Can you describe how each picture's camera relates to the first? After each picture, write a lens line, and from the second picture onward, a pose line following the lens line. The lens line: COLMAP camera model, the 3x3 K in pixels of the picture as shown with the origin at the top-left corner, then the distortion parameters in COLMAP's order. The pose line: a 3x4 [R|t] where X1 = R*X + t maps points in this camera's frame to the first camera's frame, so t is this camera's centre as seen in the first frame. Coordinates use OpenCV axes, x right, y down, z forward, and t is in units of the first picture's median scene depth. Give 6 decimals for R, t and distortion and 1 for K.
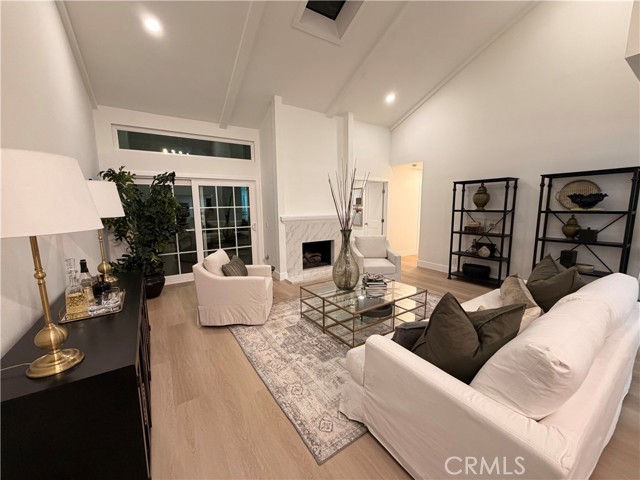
lens RADIAL K [[254.1, 0, 316.9], [0, 254.1, 240.7], [0, 0, 1]] dist [0.003120, 0.000643]
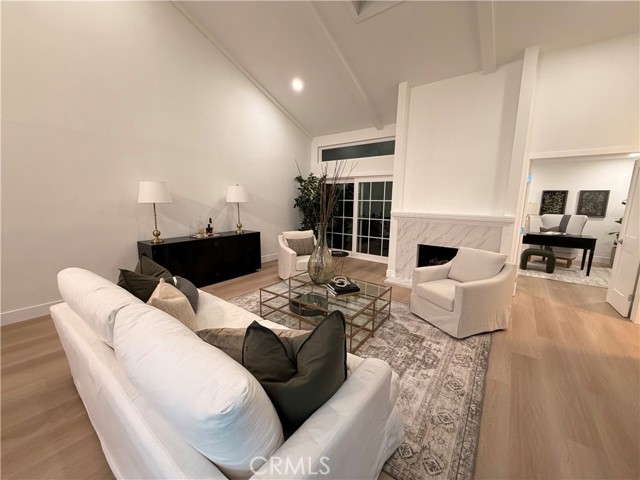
lens RADIAL K [[254.1, 0, 321.8], [0, 254.1, 240.1], [0, 0, 1]] dist [0.003120, 0.000643]
pose [[0.346445, 0.164797, -0.923482, 0.644886], [-0.151001, 0.981407, 0.118486, -0.059219], [0.925837, 0.098398, 0.364888, 0.398761]]
